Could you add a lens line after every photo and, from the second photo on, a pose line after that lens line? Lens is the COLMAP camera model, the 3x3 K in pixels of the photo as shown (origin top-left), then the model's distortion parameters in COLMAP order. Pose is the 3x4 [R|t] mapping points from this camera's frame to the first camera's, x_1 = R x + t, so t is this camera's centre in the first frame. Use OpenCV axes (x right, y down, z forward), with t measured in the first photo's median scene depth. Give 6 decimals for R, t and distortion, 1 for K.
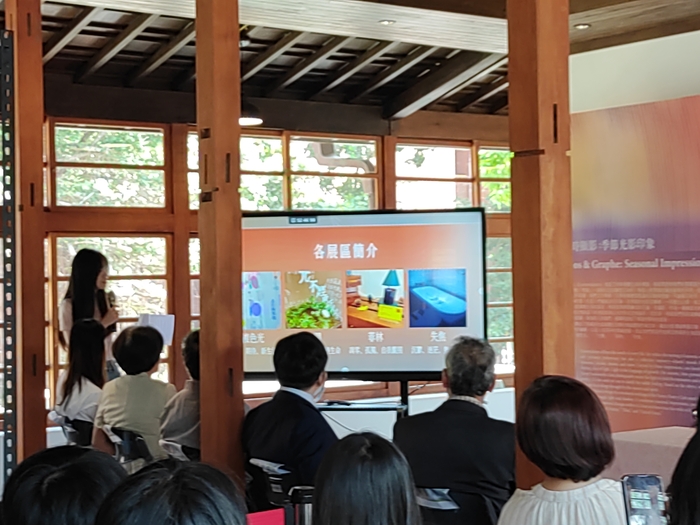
lens RADIAL K [[1352.9, 0, 349.9], [0, 1352.9, 262.5], [0, 0, 1]] dist [-0.051288, 0.000000]
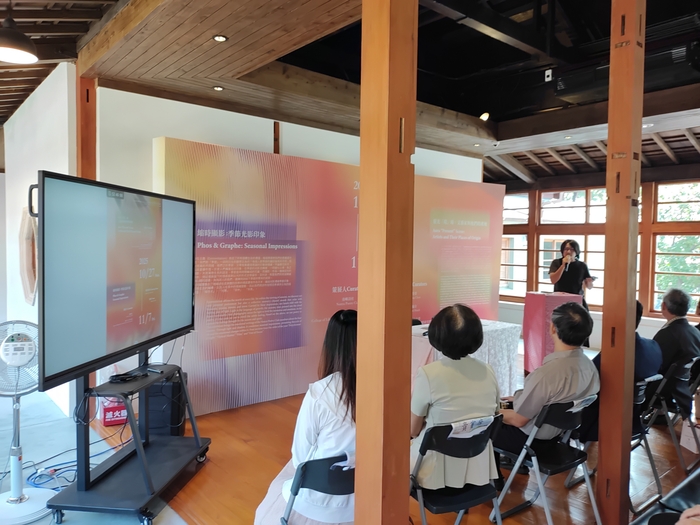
lens RADIAL K [[526.5, 0, 350.6], [0, 526.5, 267.0], [0, 0, 1]] dist [0.014899, -0.012536]
pose [[-0.063172, -0.027492, 0.997624, -0.453062], [-0.018780, 0.999476, 0.026354, 0.007685], [-0.997826, -0.017071, -0.063656, 0.923295]]
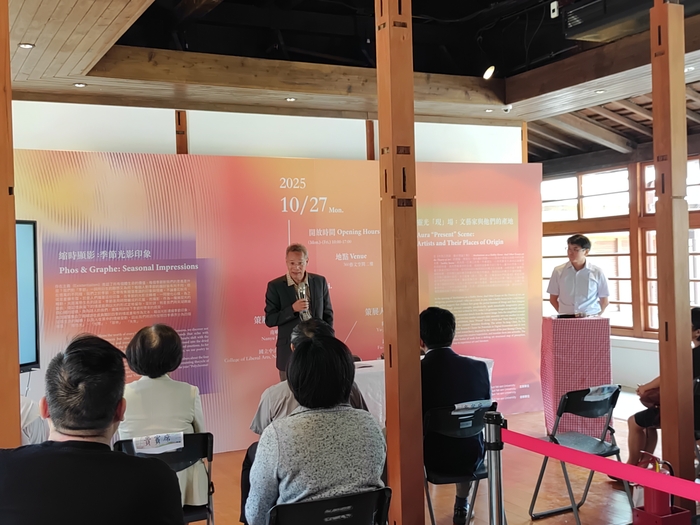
lens RADIAL K [[876.8, 0, 349.6], [0, 876.8, 265.8], [0, 0, 1]] dist [0.044606, 0.000000]
pose [[0.165689, 0.005198, 0.986164, -0.640567], [0.023459, 0.999682, -0.009211, 0.011933], [-0.985899, 0.024660, 0.165515, 0.636383]]
